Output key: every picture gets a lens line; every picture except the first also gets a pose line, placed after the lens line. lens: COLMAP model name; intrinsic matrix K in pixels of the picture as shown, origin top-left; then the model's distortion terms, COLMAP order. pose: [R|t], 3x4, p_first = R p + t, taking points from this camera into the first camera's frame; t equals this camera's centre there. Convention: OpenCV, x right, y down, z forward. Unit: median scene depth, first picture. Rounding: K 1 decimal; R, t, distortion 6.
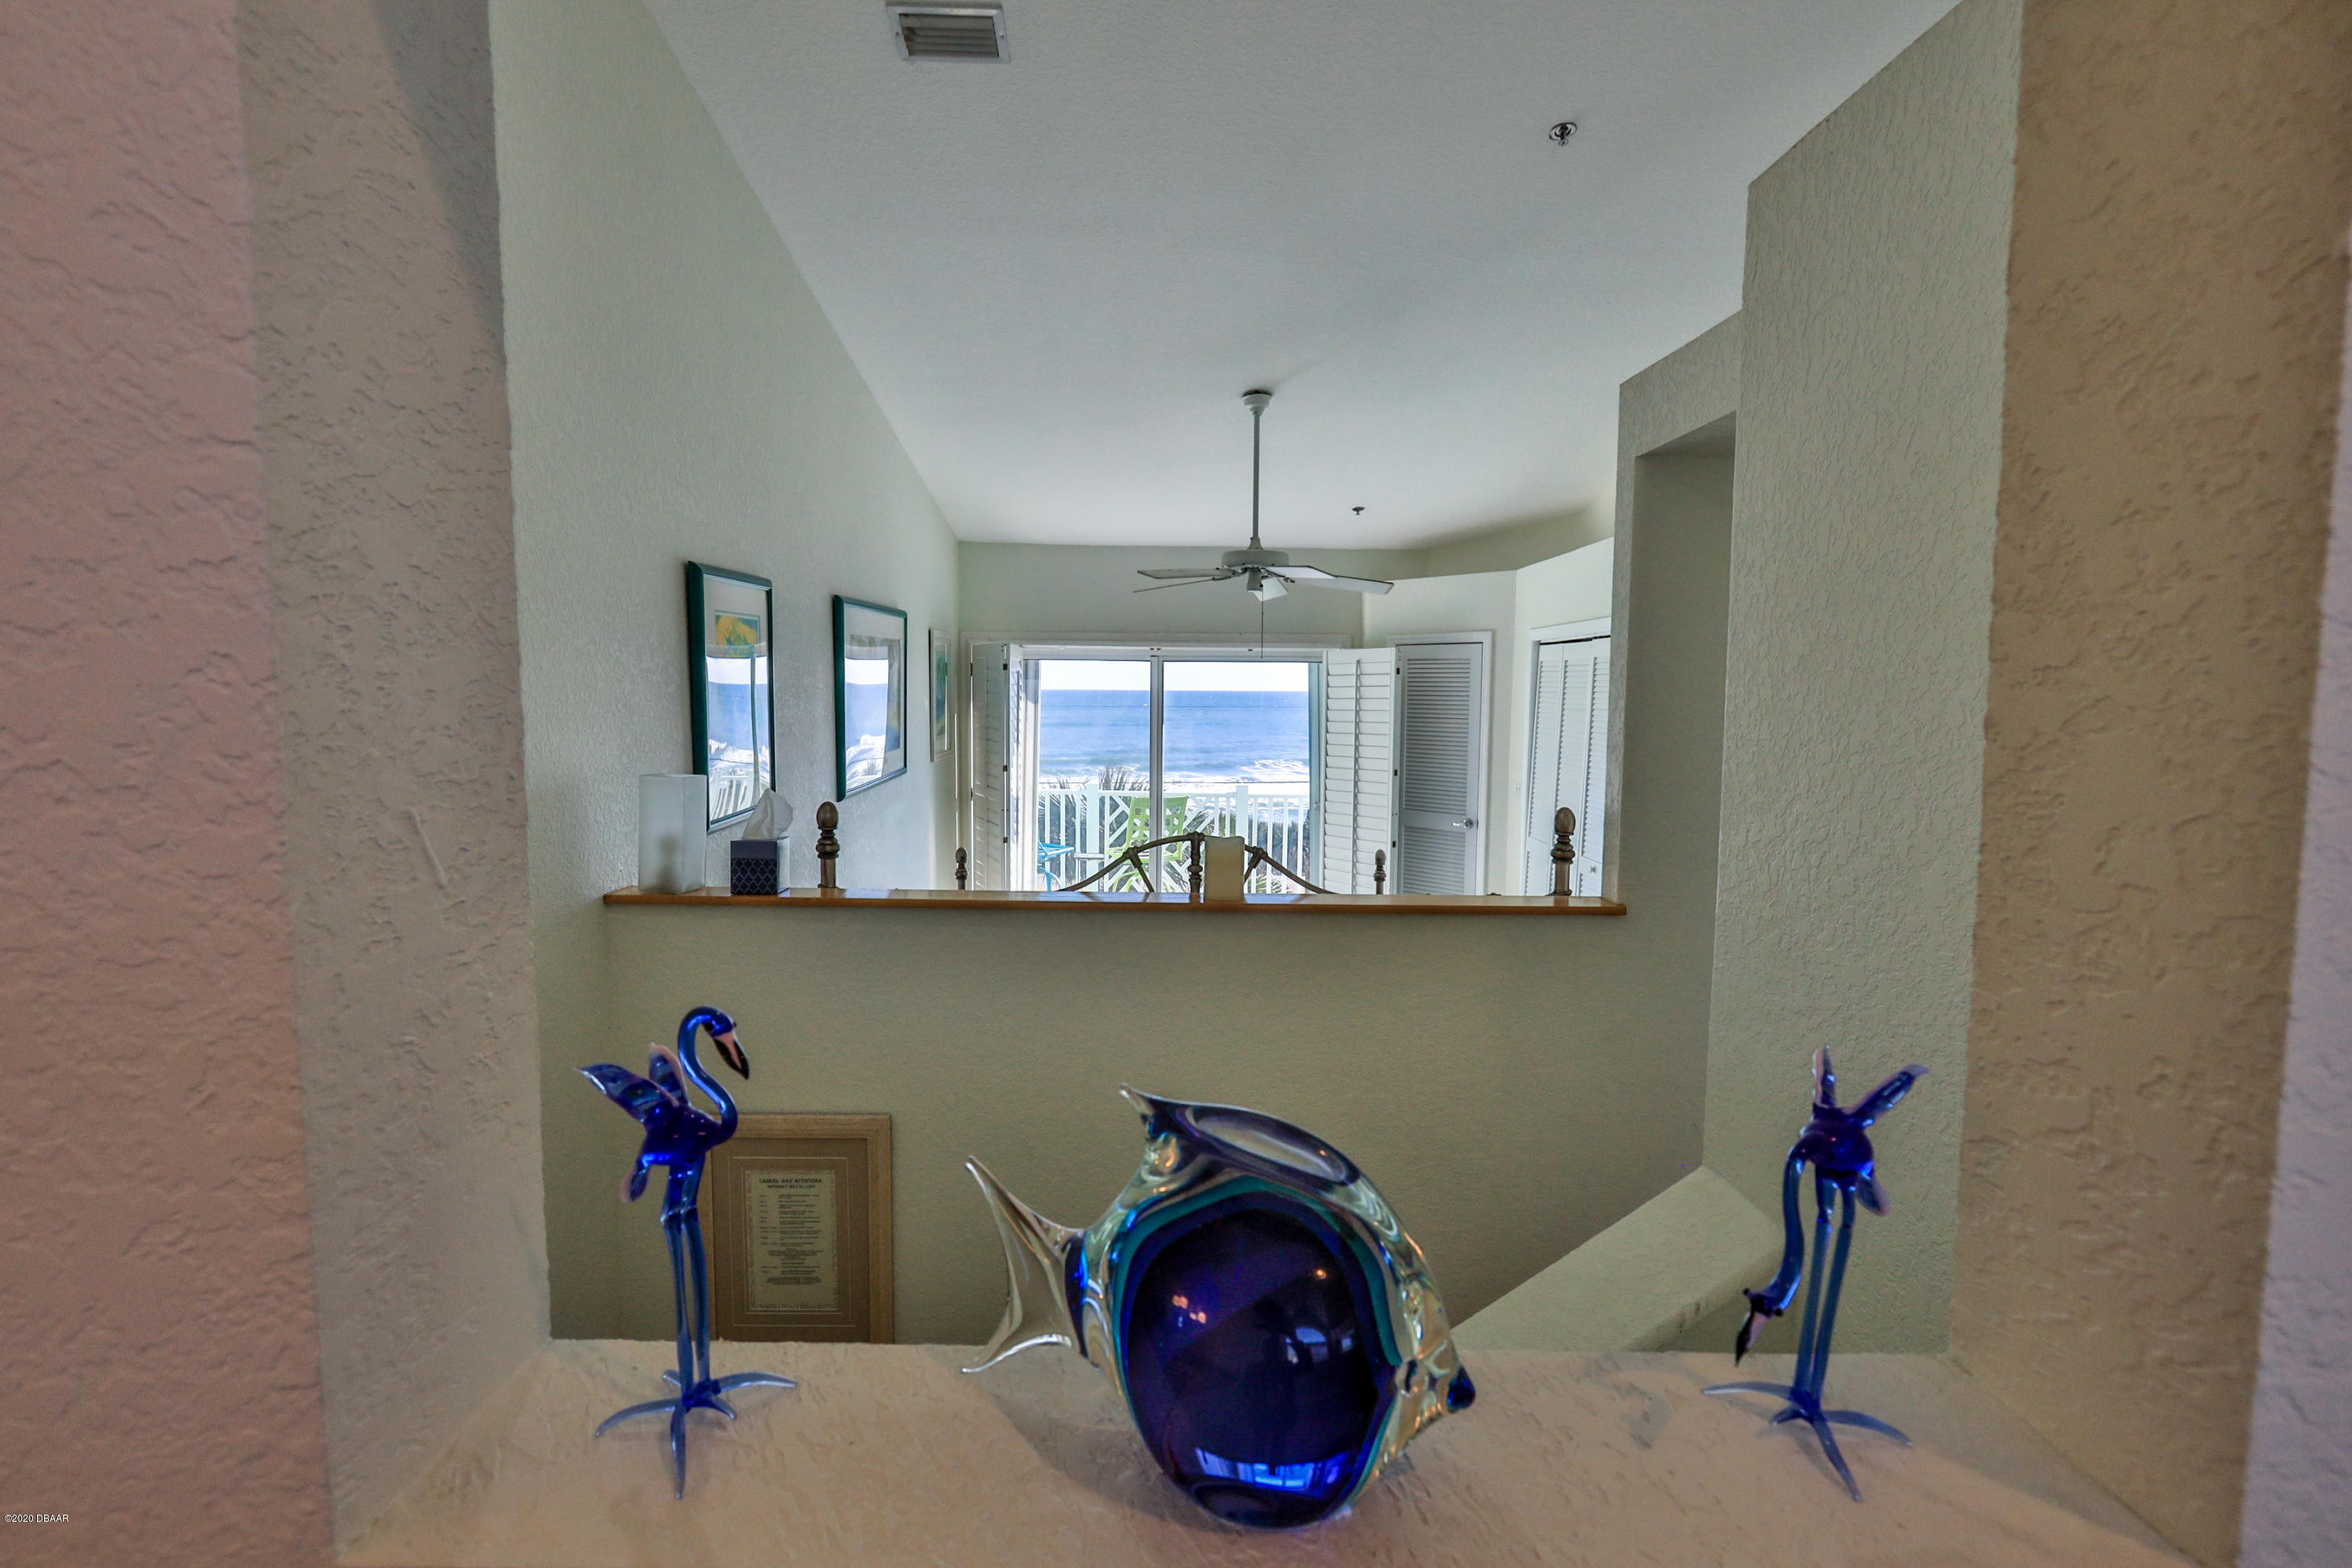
lens RADIAL K [[1089.6, 0, 1176.0], [0, 1089.6, 784.0], [0, 0, 1]] dist [-0.009414, 0.004991]
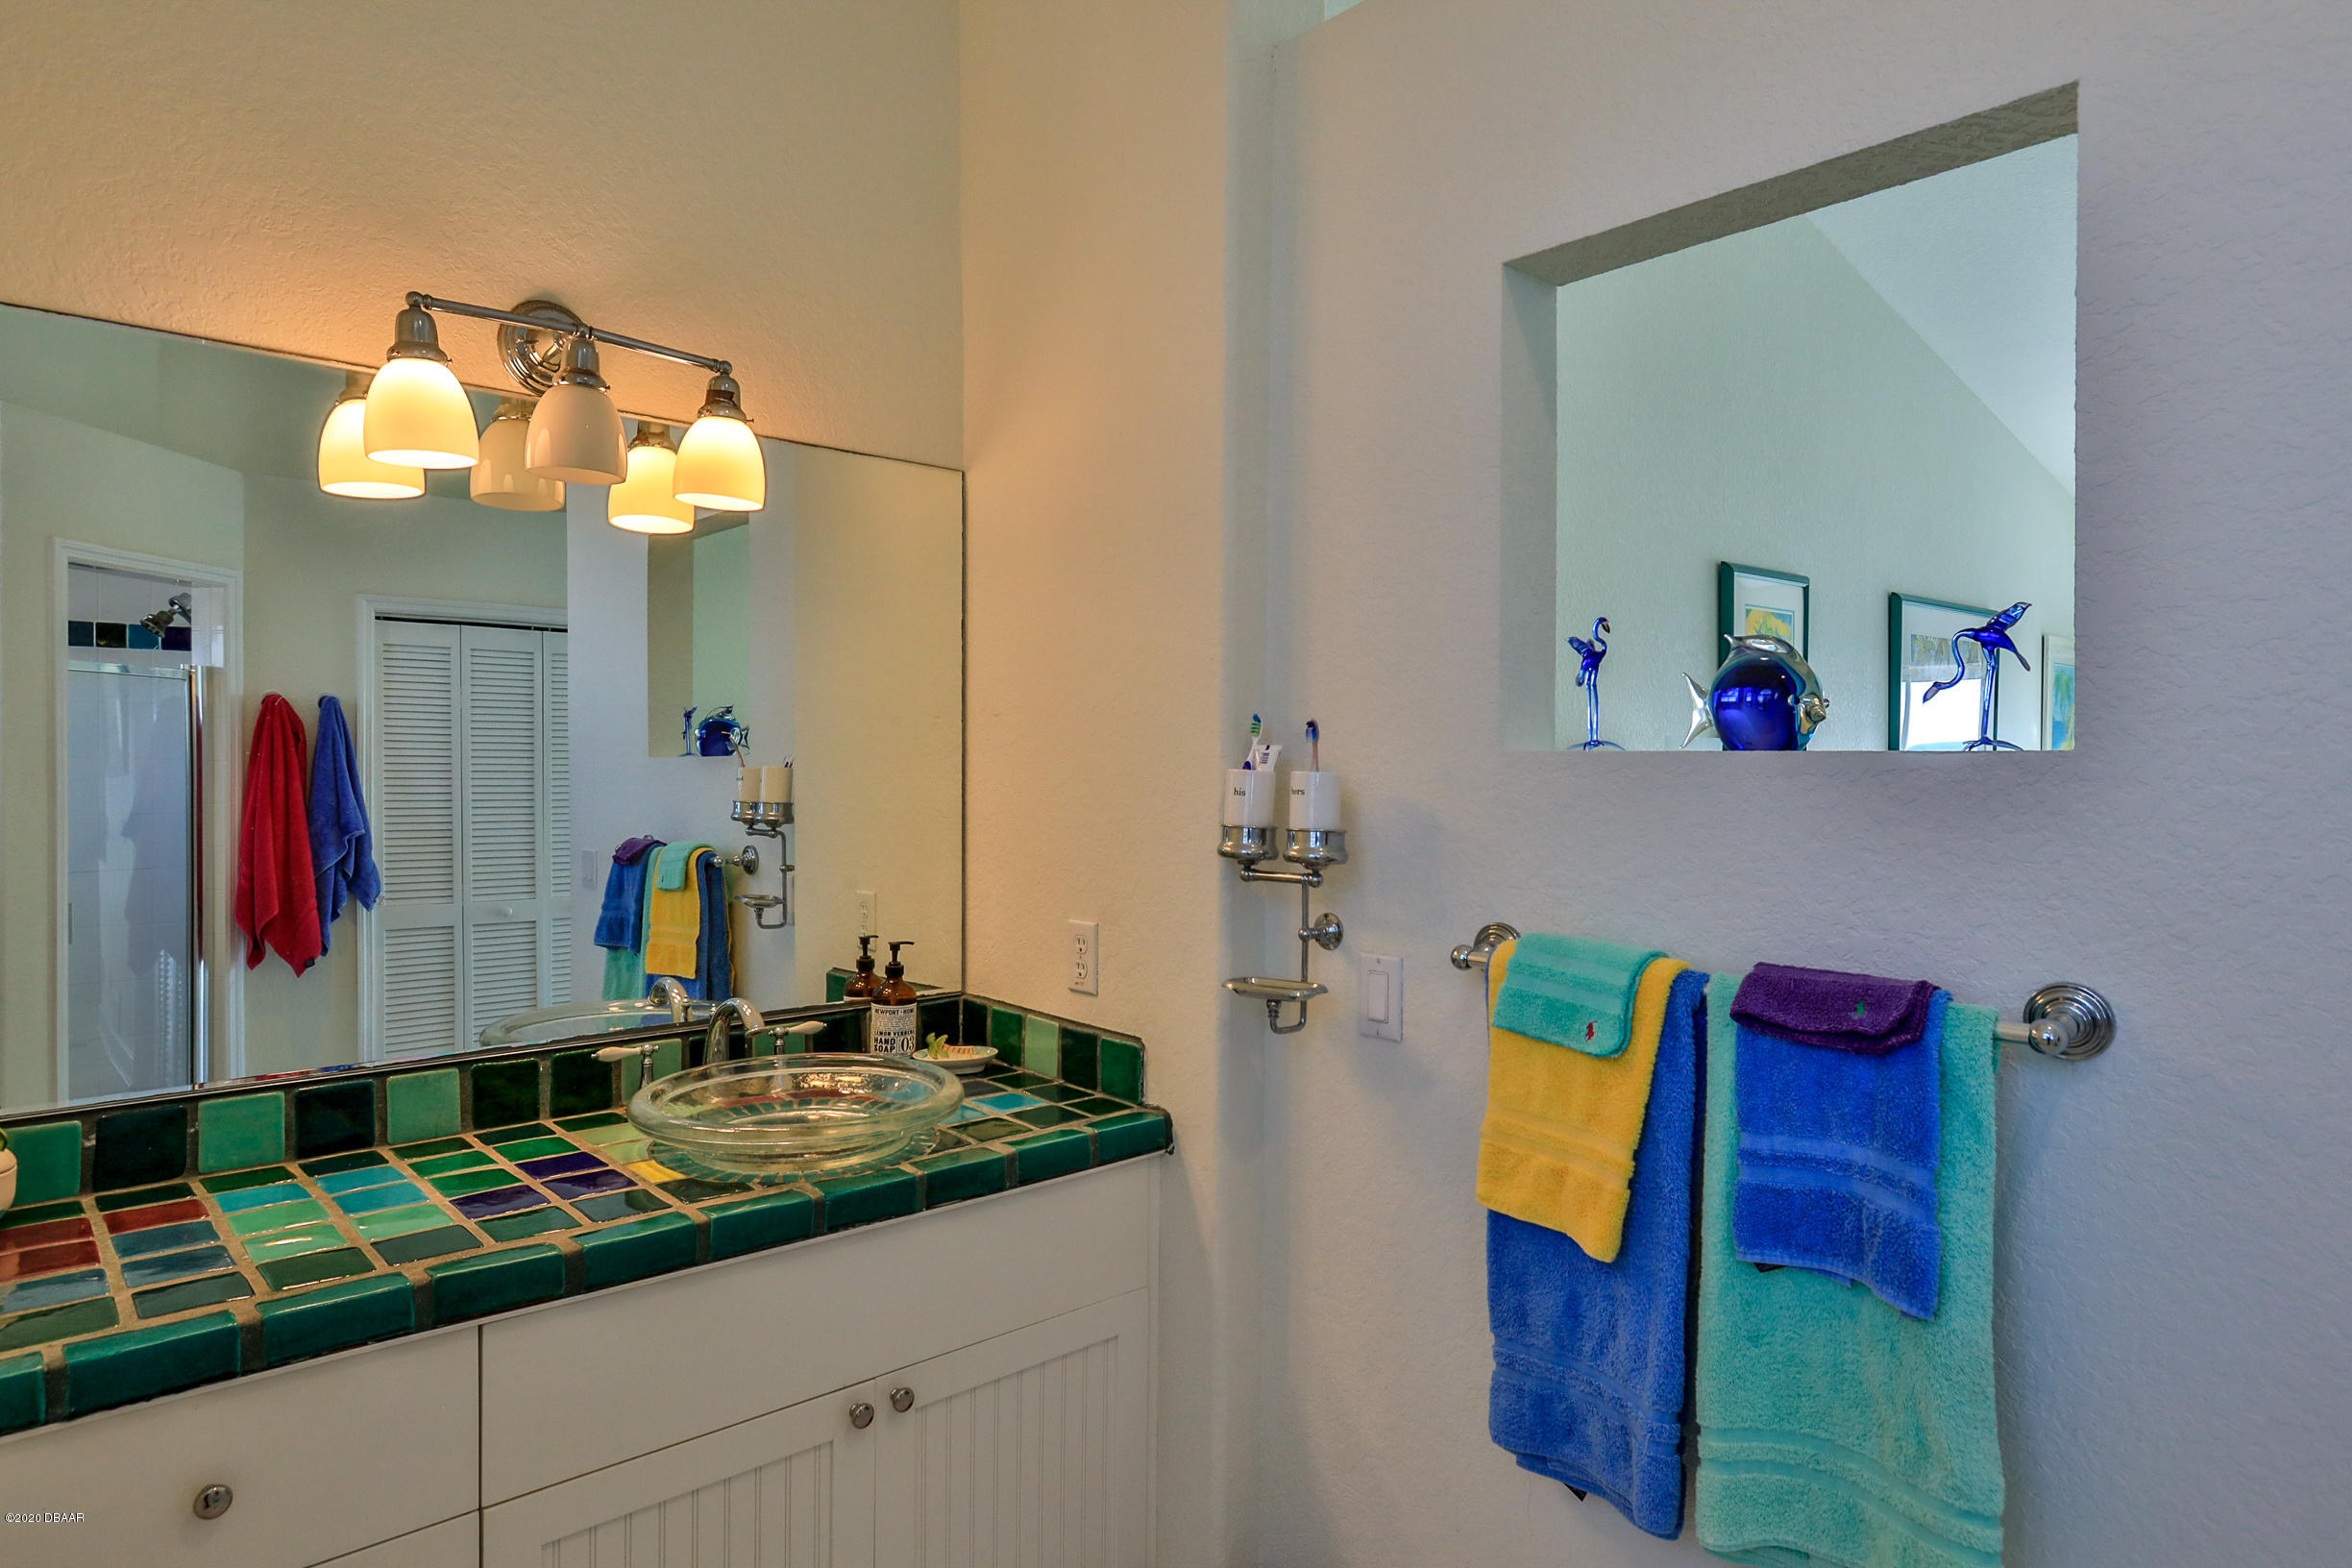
lens RADIAL K [[1368.8, 0, 1176.0], [0, 1368.8, 784.0], [0, 0, 1]] dist [-0.002286, -0.000382]
pose [[0.667061, 0.007135, -0.744968, 0.230495], [-0.062942, 0.996919, -0.046812, 0.126216], [0.742339, 0.078117, 0.665455, -0.342130]]
